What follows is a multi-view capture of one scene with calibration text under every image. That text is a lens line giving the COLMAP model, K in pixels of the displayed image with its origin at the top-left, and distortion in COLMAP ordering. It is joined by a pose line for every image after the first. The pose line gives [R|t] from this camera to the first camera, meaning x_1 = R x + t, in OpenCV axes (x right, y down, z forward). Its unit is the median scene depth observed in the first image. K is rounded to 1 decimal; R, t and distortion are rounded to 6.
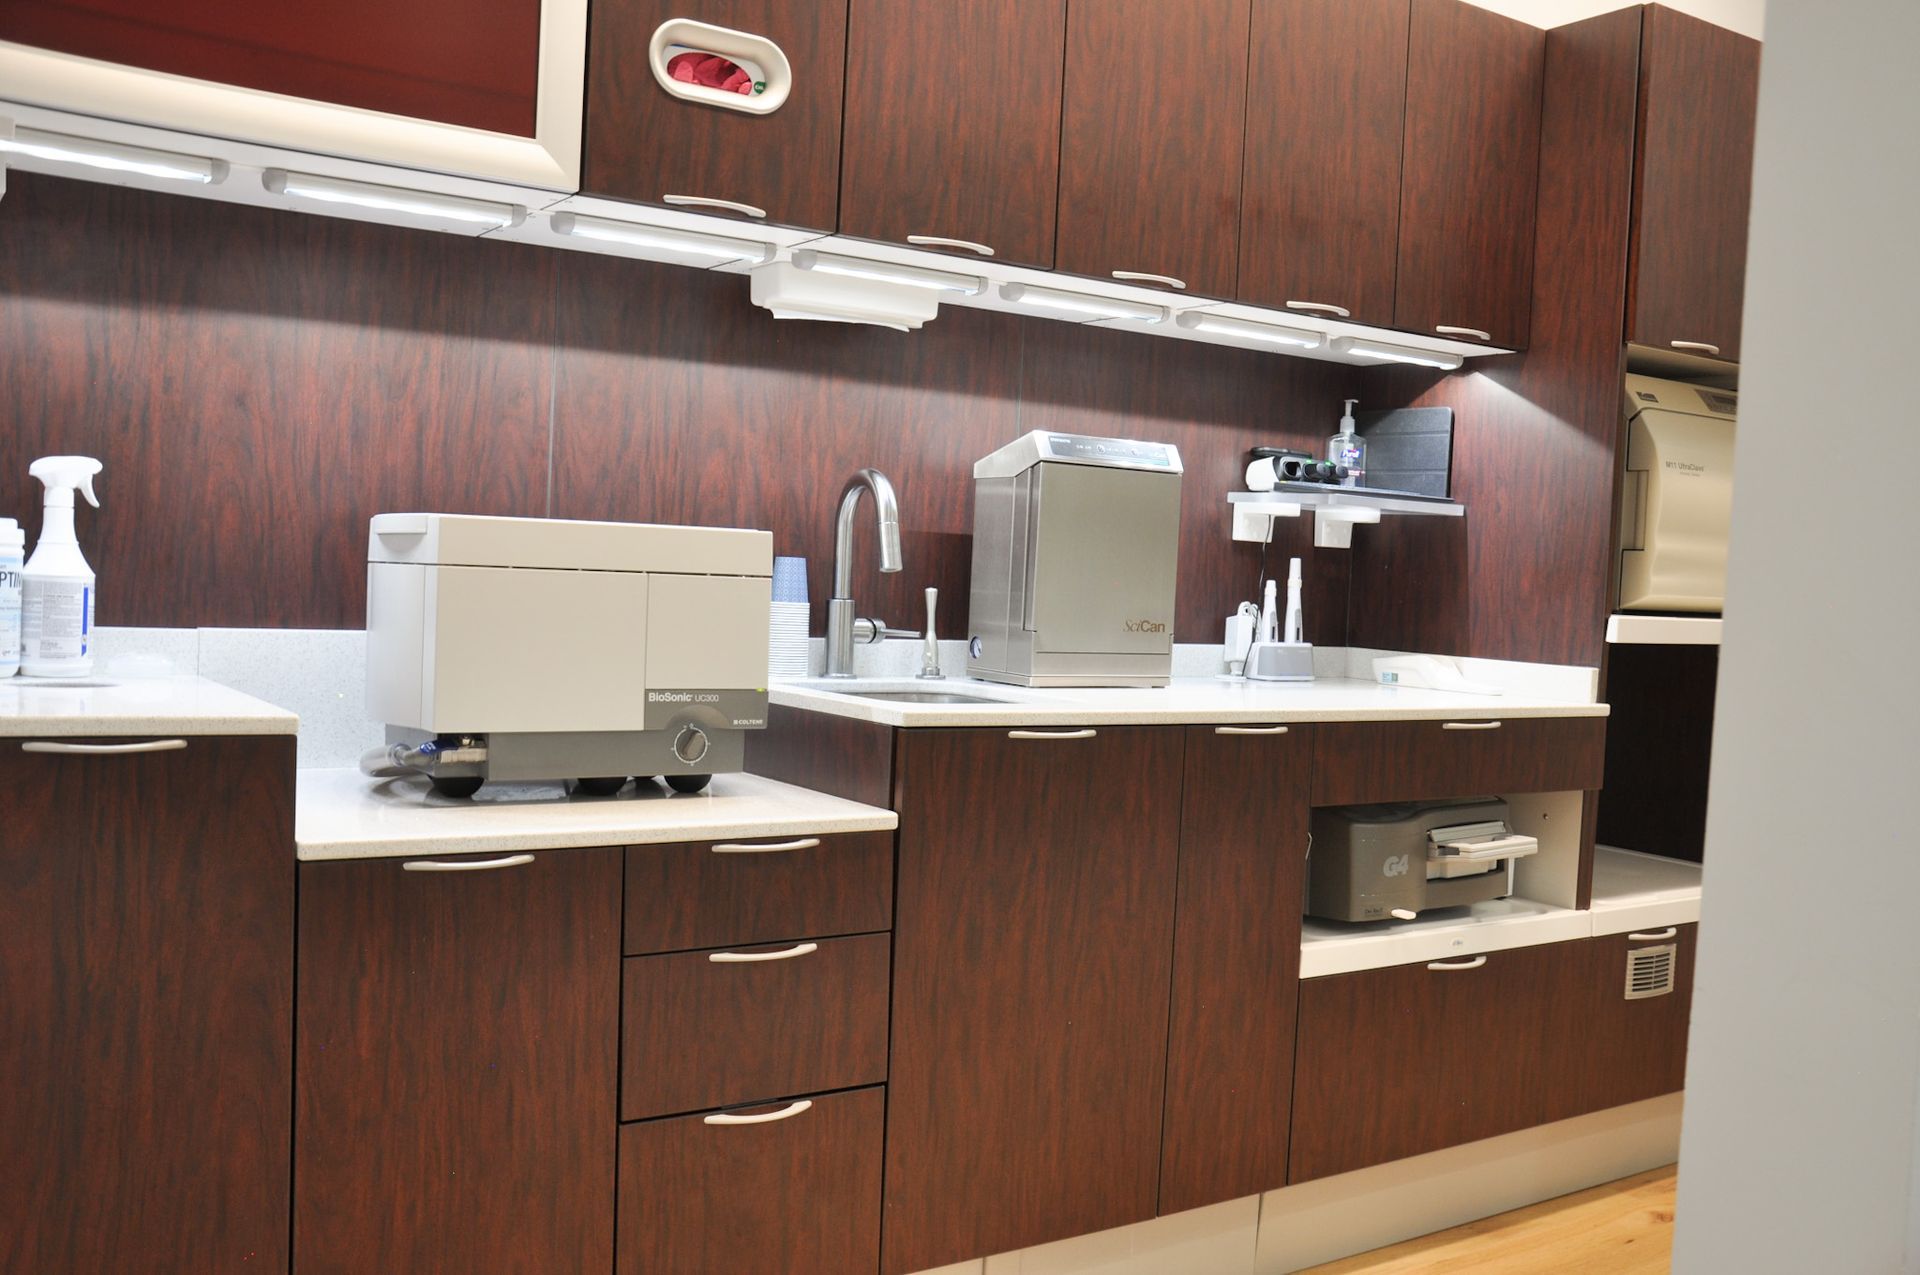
lens RADIAL K [[1773.6, 0, 960.0], [0, 1773.6, 637.5], [0, 0, 1]] dist [-0.124461, 0.234588]
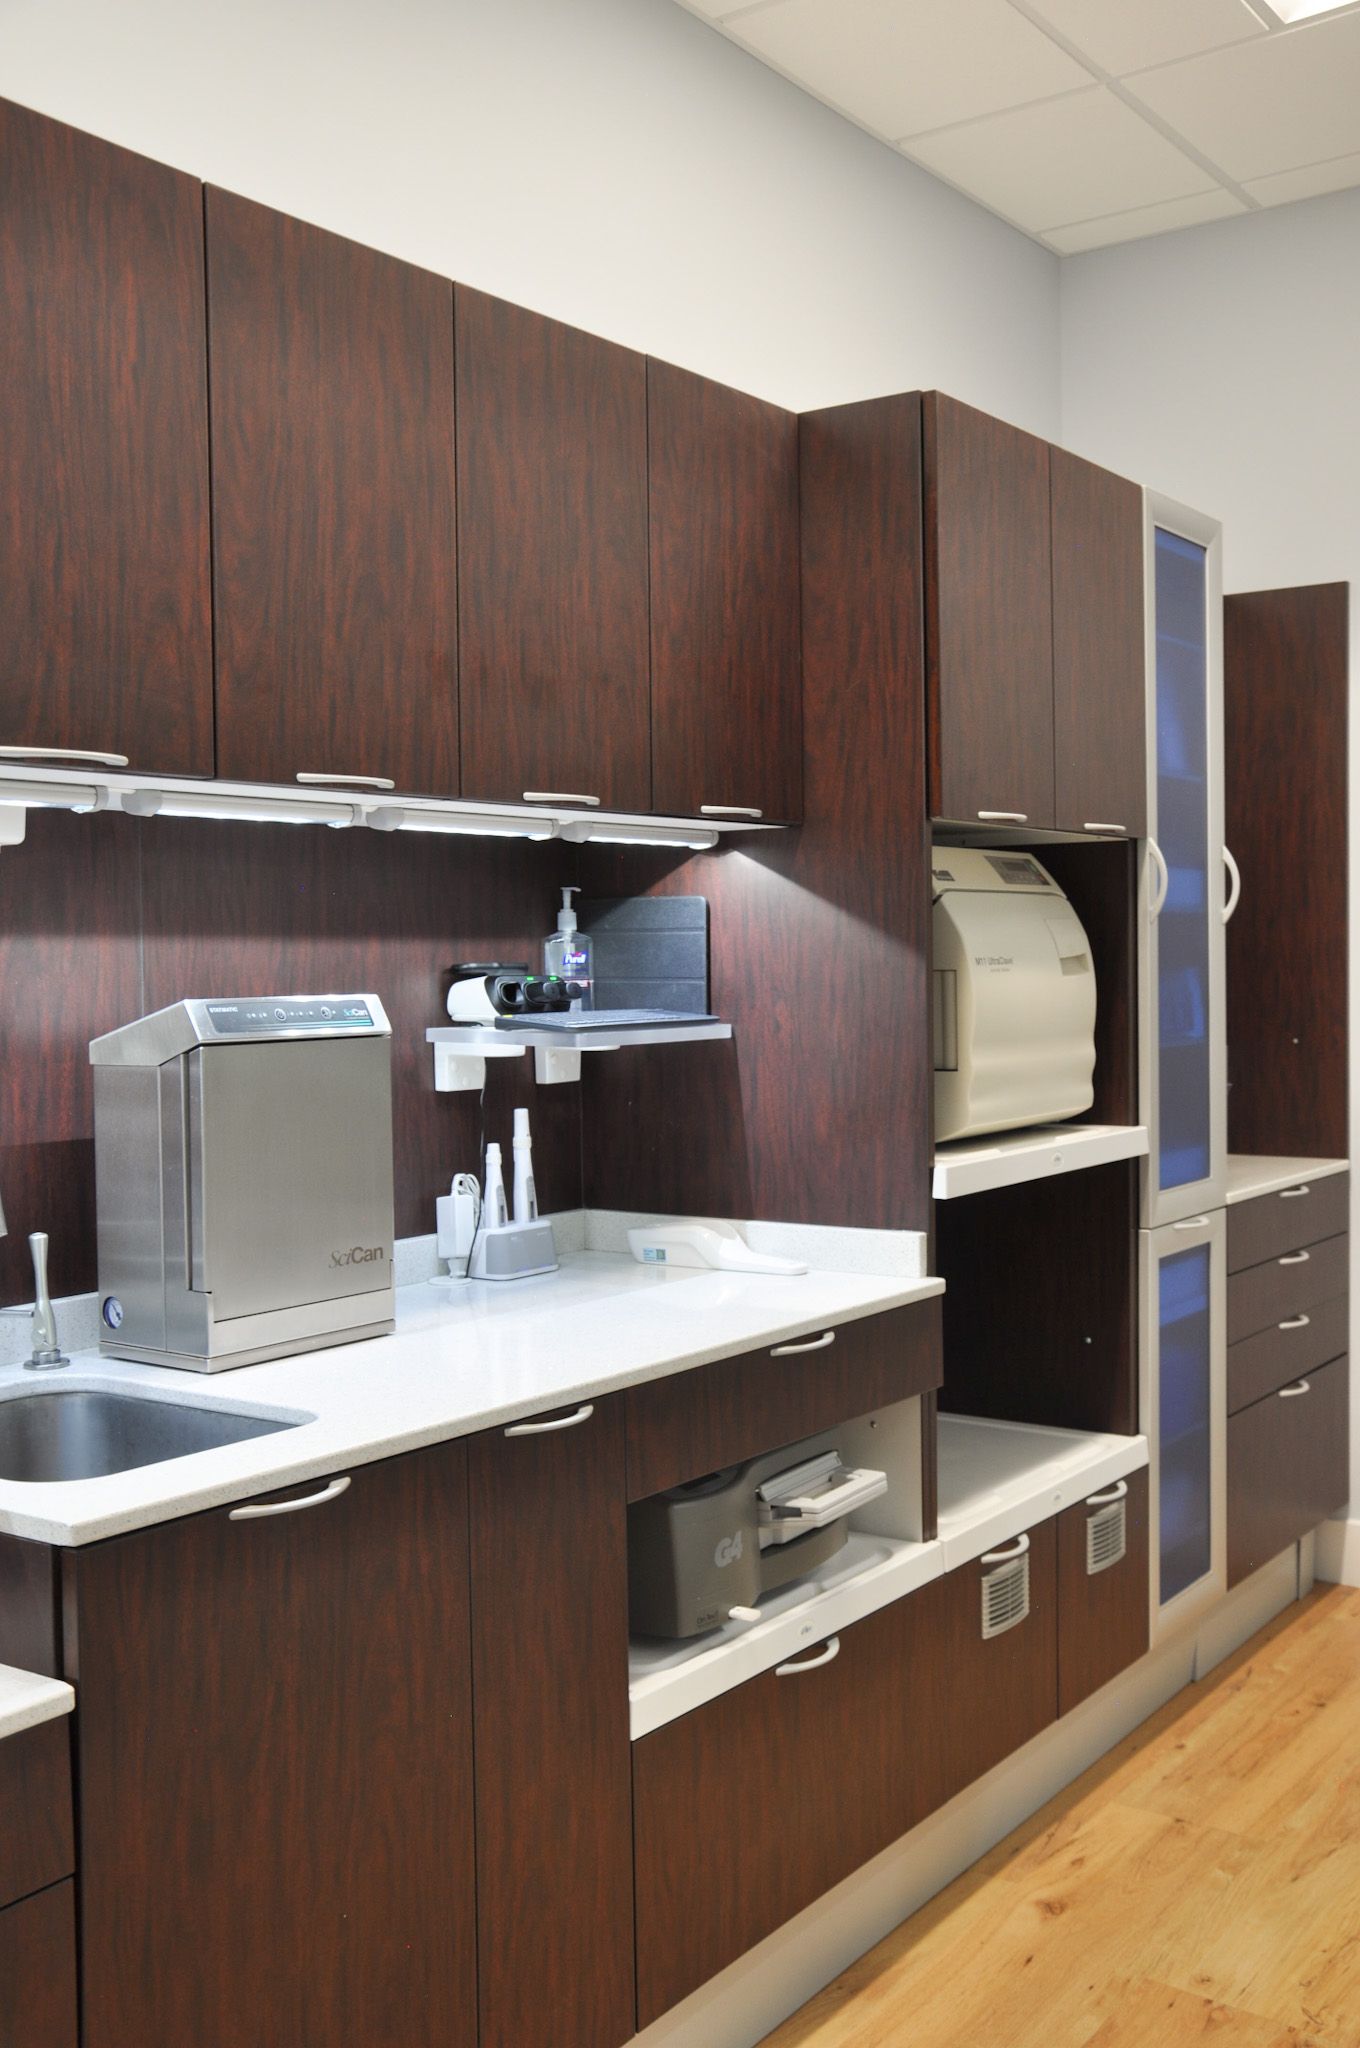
lens RADIAL K [[2097.2, 0, 743.3], [0, 2097.2, 1025.8], [0, 0, 1]] dist [-0.061258, 0.227482]
pose [[0.927948, -0.070856, 0.365913, -0.049958], [0.072476, 0.997327, 0.009326, -0.090061], [-0.365596, 0.017866, 0.930602, 0.152207]]
